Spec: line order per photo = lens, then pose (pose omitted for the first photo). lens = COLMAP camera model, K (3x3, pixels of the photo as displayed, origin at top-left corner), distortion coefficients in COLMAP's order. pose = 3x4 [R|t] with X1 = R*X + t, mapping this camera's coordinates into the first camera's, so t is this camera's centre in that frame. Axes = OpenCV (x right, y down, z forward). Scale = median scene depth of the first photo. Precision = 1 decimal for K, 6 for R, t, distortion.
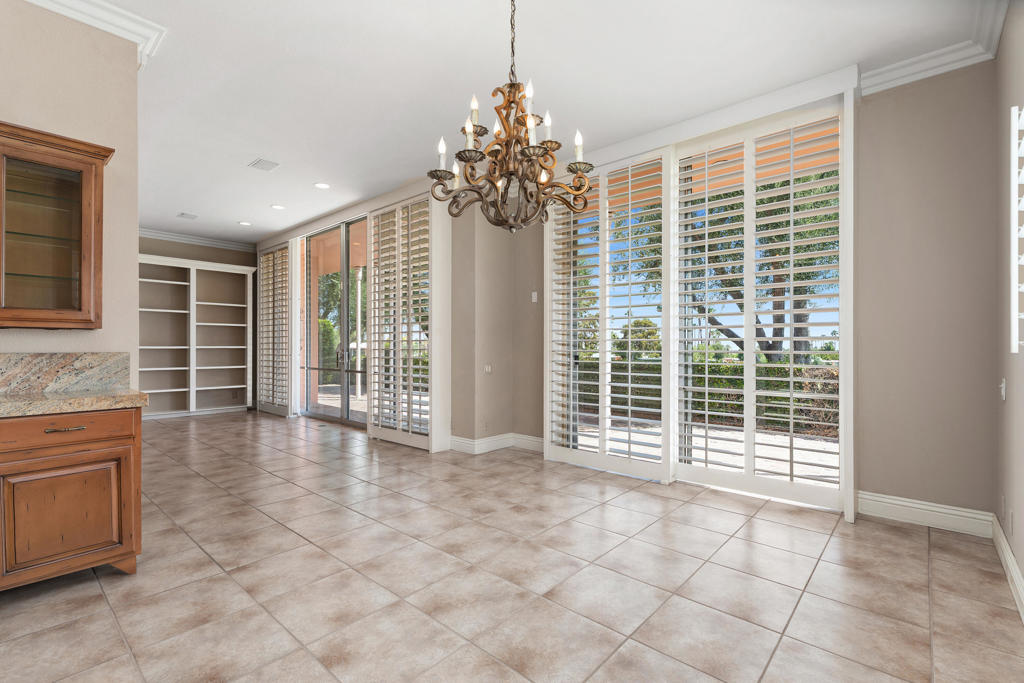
lens RADIAL K [[461.8, 0, 511.5], [0, 461.8, 344.2], [0, 0, 1]] dist [0.002130, 0.000193]
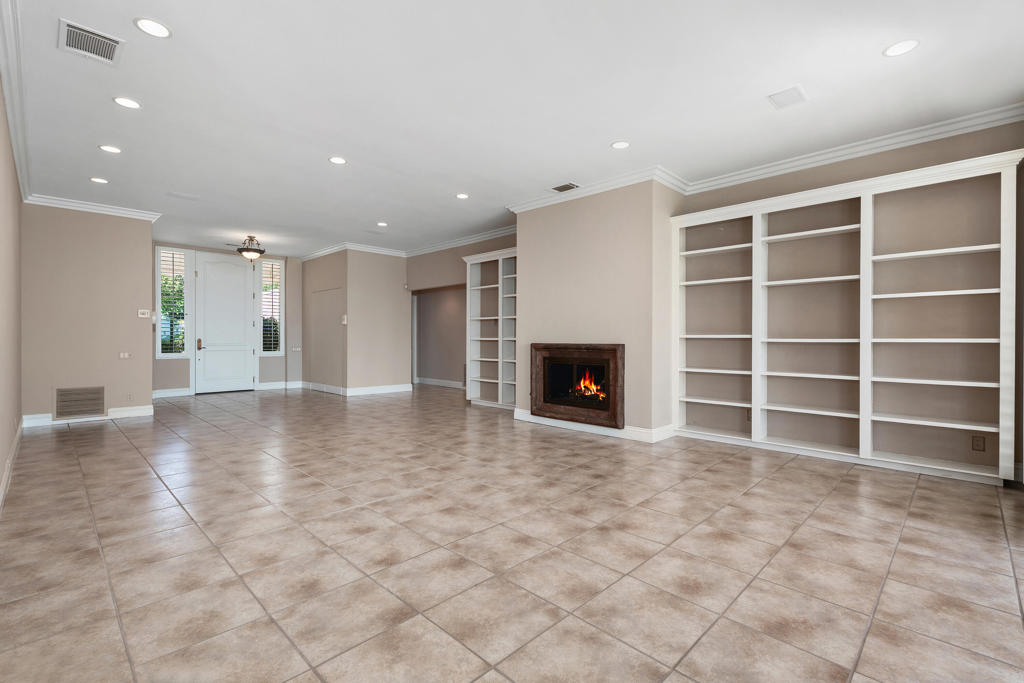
lens RADIAL K [[461.8, 0, 512.2], [0, 461.8, 339.5], [0, 0, 1]] dist [0.002130, 0.000193]
pose [[-0.051096, 0.012167, -0.998620, -0.121686], [0.002706, 0.999924, 0.012045, -0.002000], [0.998690, -0.002087, -0.051125, 0.609648]]
